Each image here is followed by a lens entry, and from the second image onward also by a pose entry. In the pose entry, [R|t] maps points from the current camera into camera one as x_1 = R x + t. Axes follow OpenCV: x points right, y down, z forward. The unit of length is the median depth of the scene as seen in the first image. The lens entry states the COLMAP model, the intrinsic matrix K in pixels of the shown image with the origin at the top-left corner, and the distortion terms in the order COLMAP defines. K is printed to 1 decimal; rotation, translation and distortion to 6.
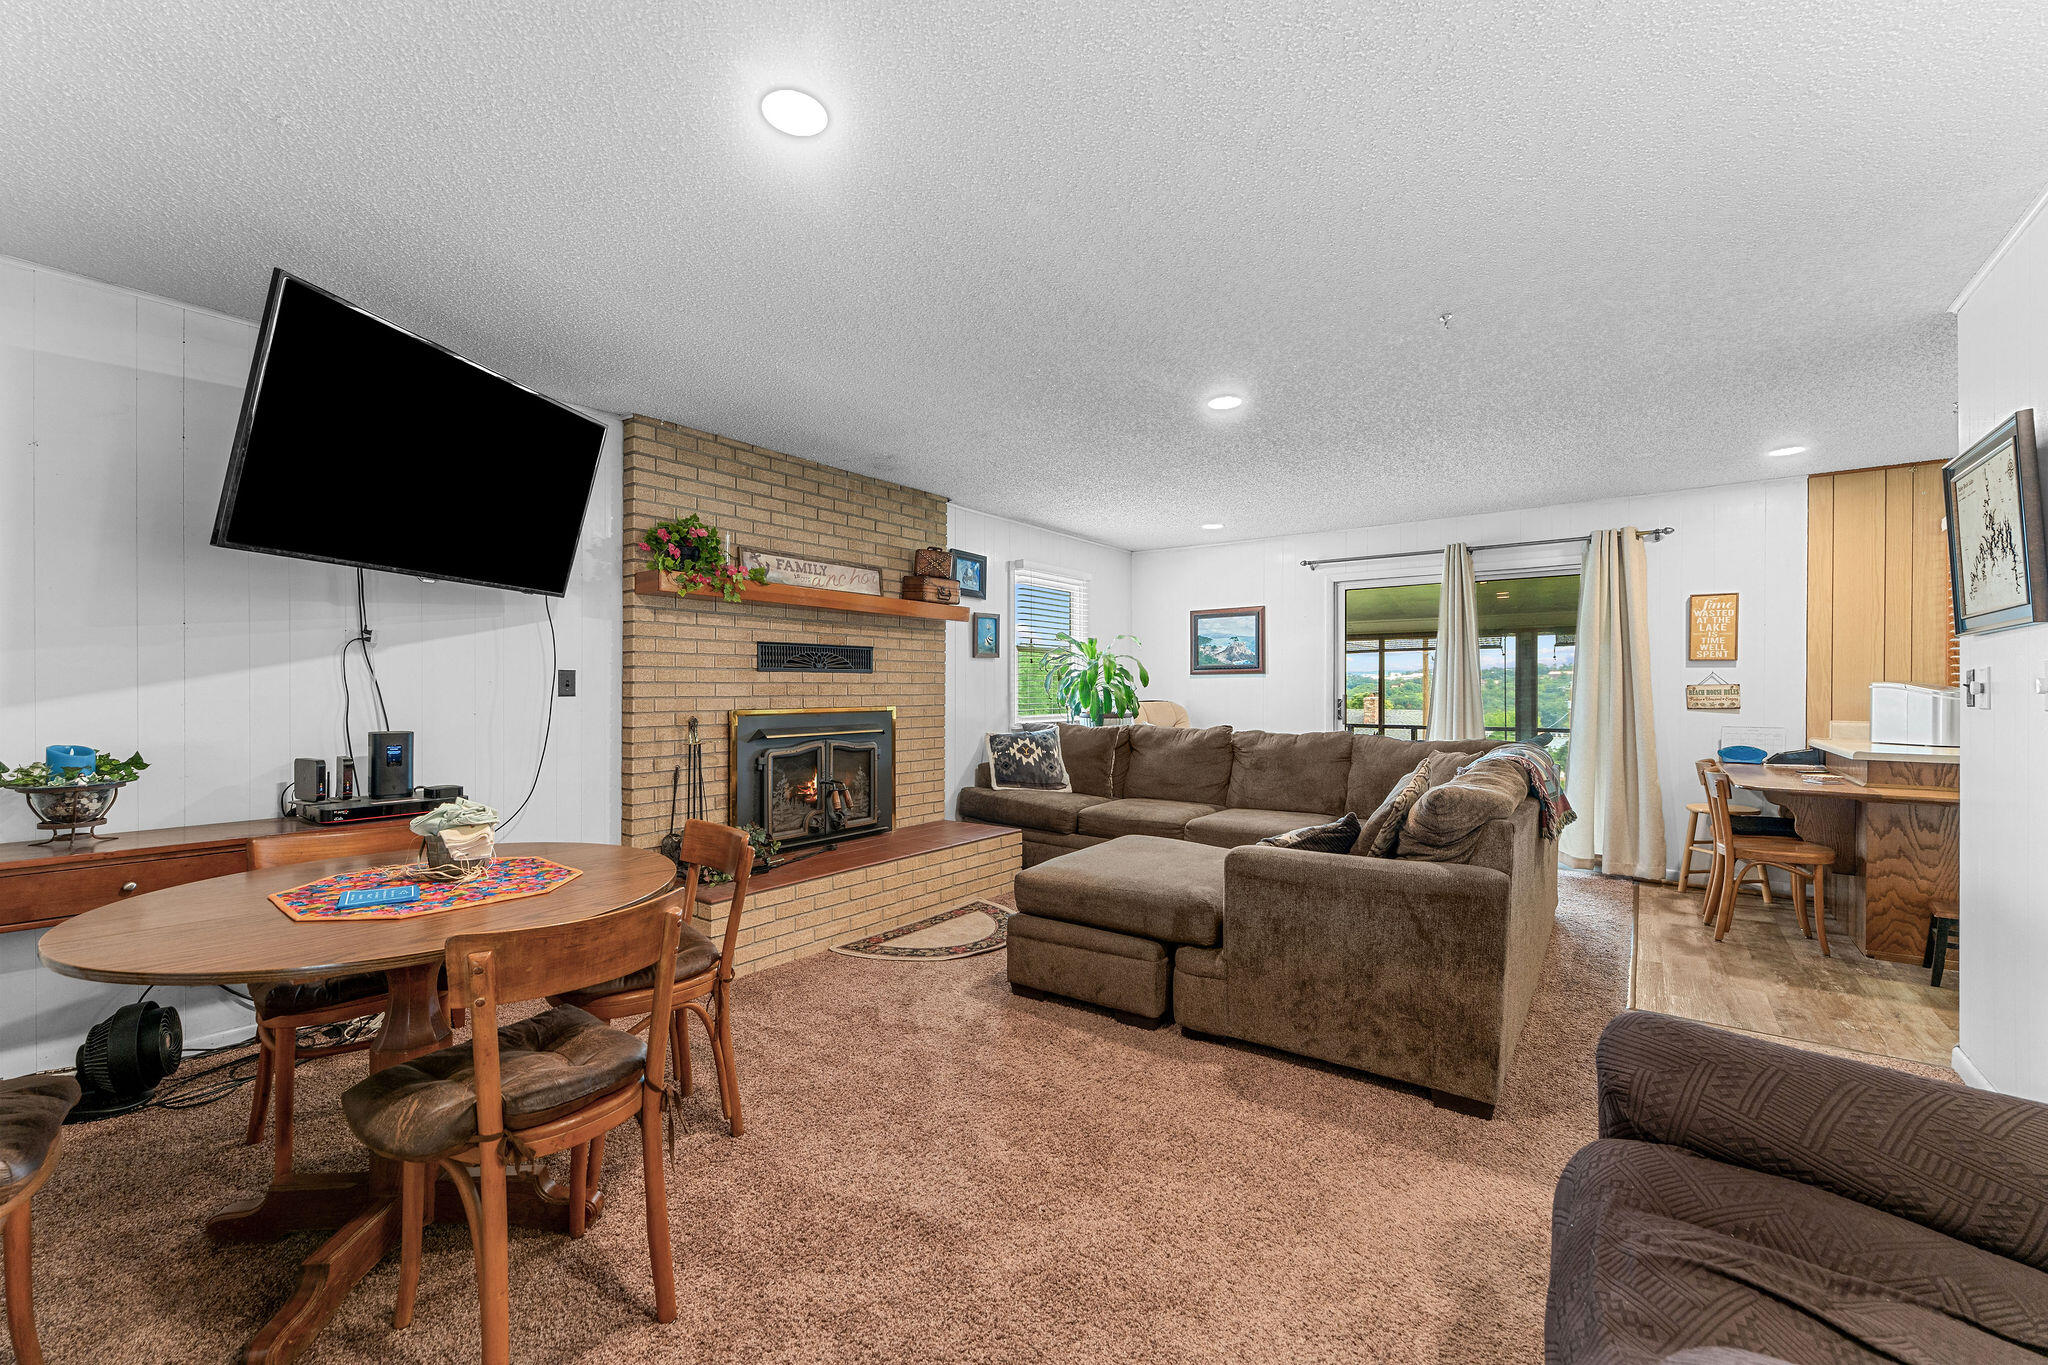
lens RADIAL K [[812.3, 0, 1011.5], [0, 812.3, 686.8], [0, 0, 1]] dist [-0.001228, -0.000524]
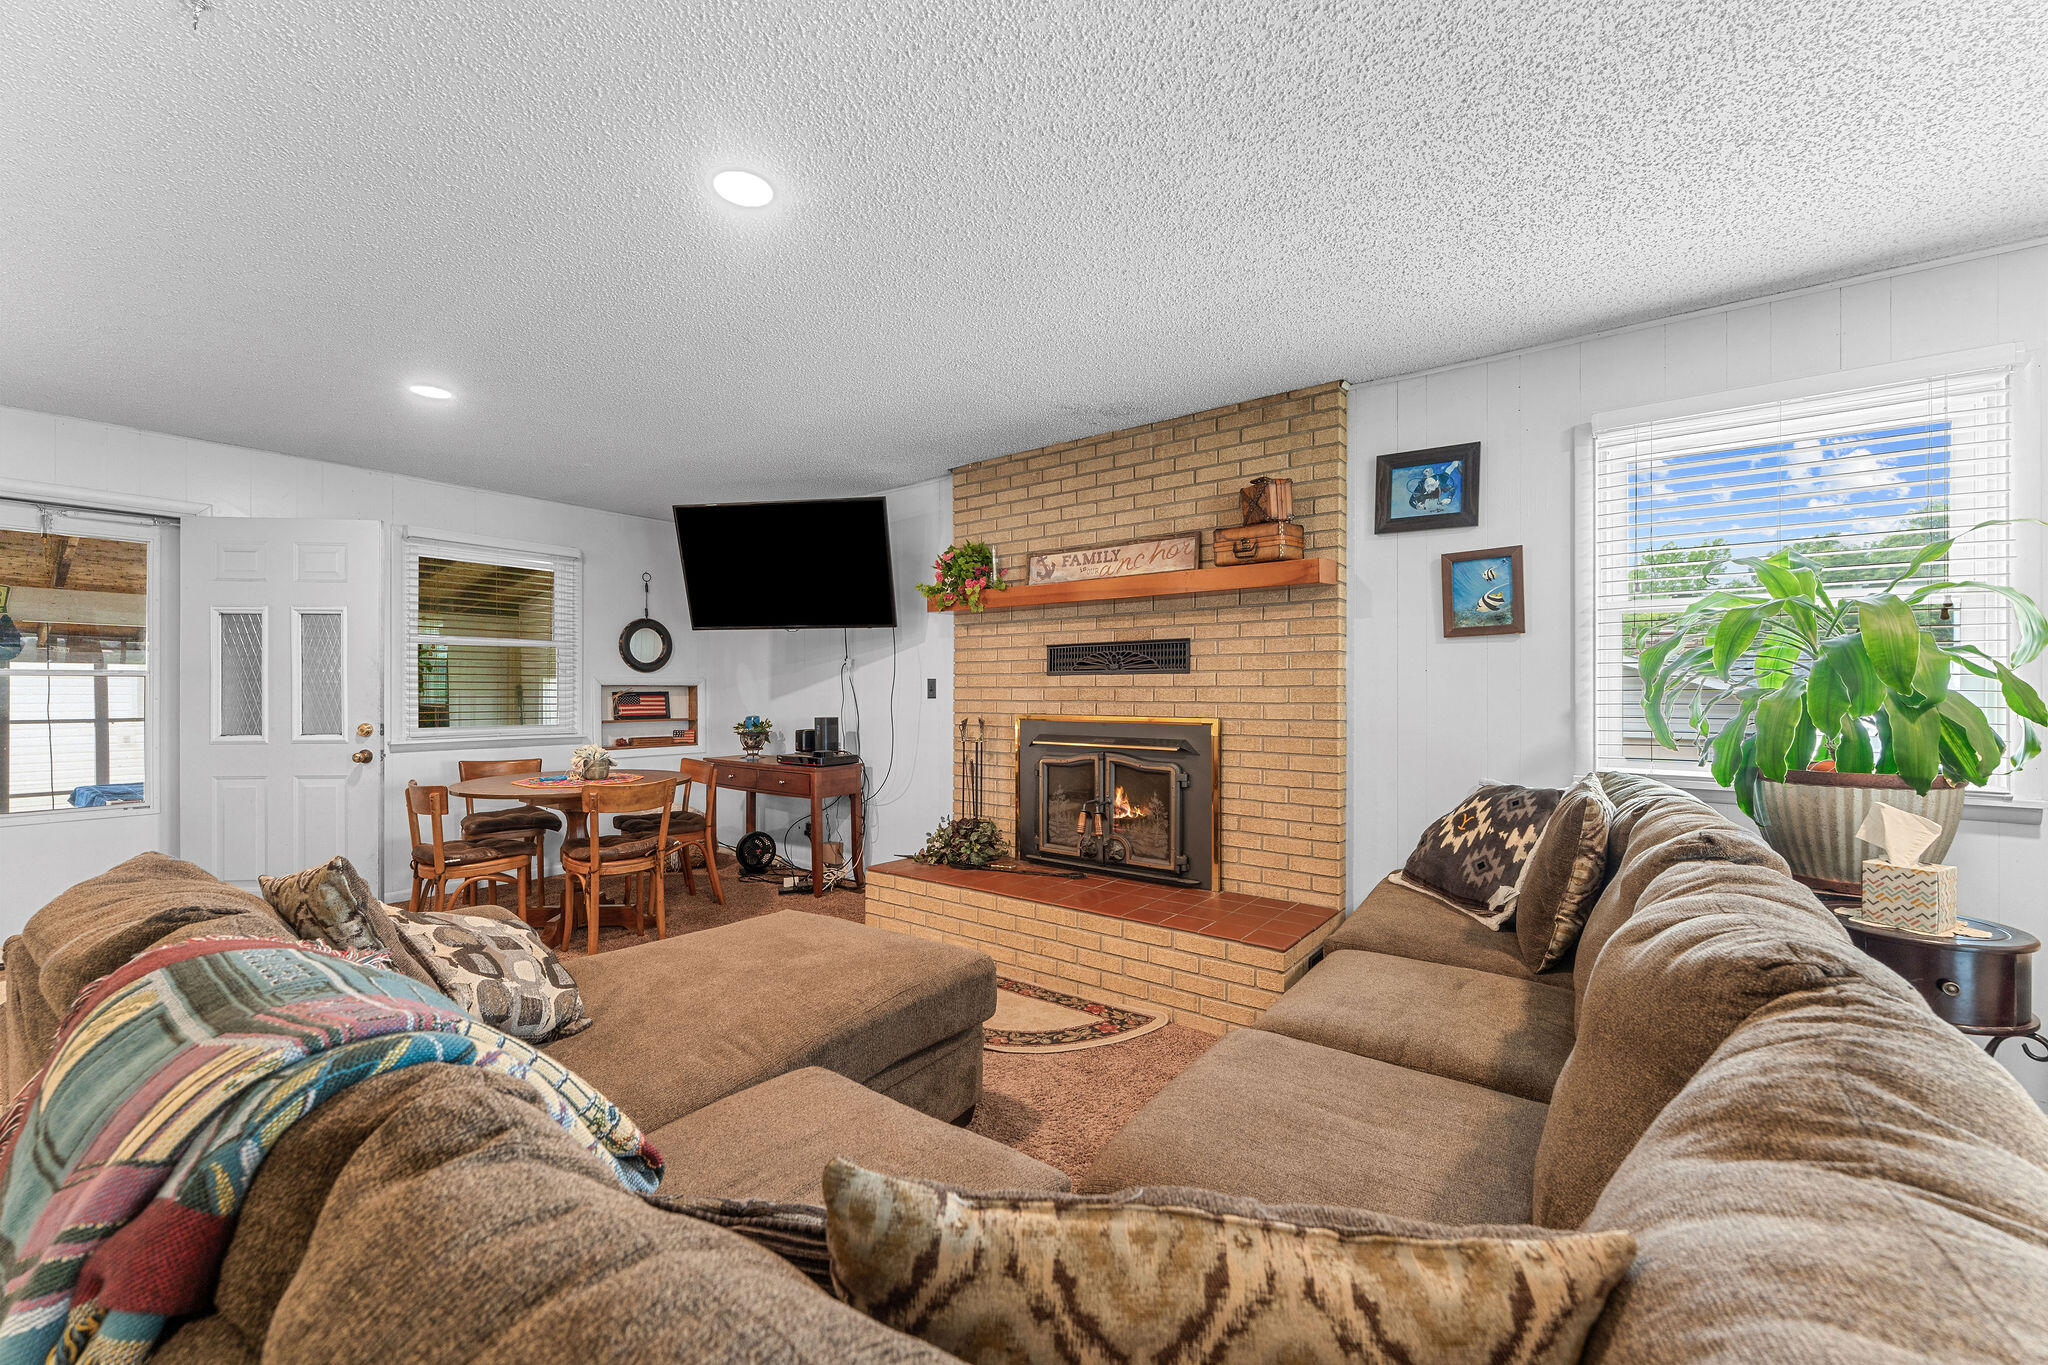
lens RADIAL K [[812.3, 0, 1023.3], [0, 812.3, 686.6], [0, 0, 1]] dist [-0.001228, -0.000524]
pose [[0.006979, -0.008795, -0.999937, 0.627529], [-0.001725, 0.999960, -0.008807, 0.002919], [0.999974, 0.001786, 0.006964, 0.905009]]
